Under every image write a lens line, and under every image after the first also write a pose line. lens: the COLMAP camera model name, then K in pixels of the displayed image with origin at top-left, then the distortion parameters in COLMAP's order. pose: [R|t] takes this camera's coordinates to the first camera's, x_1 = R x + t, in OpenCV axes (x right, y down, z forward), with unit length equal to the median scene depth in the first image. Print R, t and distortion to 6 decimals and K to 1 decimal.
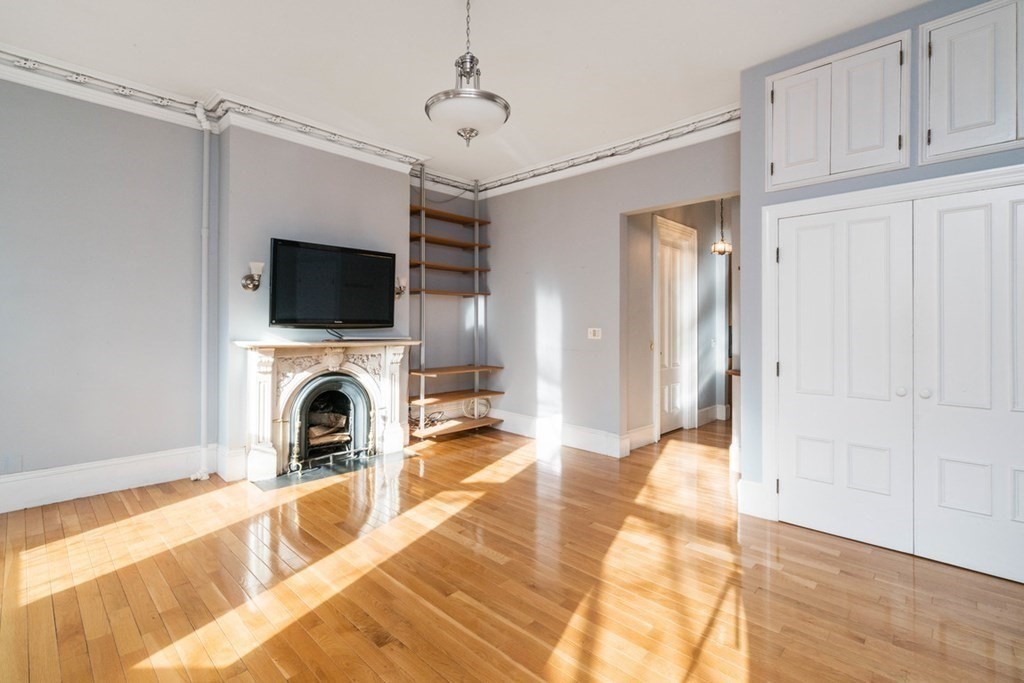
lens RADIAL K [[472.7, 0, 497.5], [0, 472.7, 323.2], [0, 0, 1]] dist [-0.001255, 0.000358]
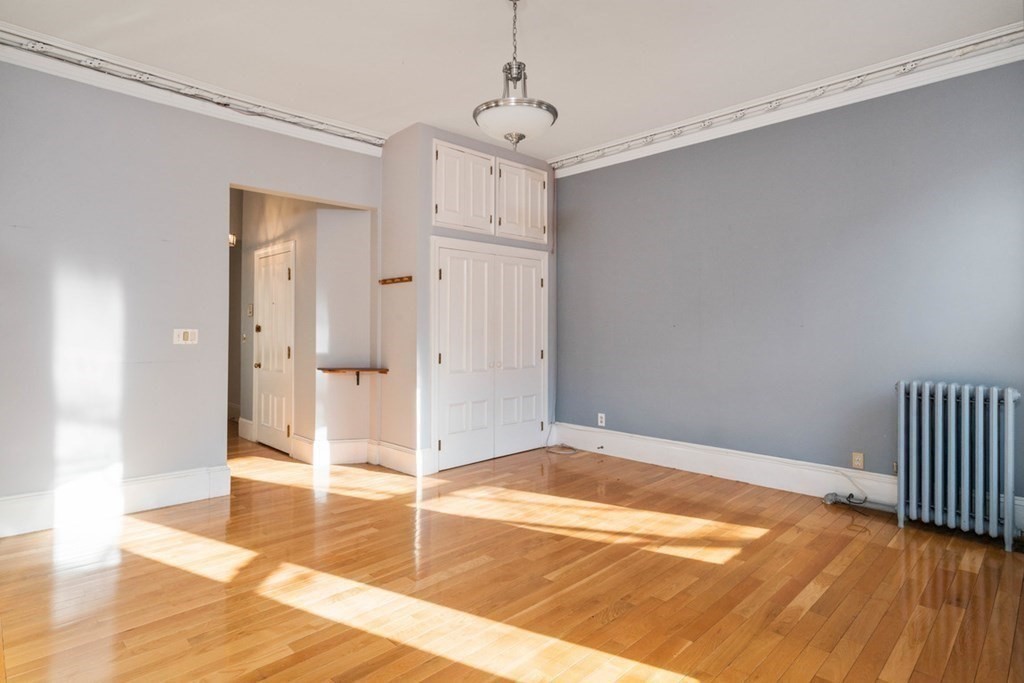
lens RADIAL K [[537.5, 0, 512.0], [0, 537.5, 322.6], [0, 0, 1]] dist [0.001204, 0.000304]
pose [[0.014609, 0.003287, 0.999888, -0.639352], [-0.011275, 0.999932, -0.003123, -0.002341], [-0.999830, -0.011228, 0.014645, 0.520166]]
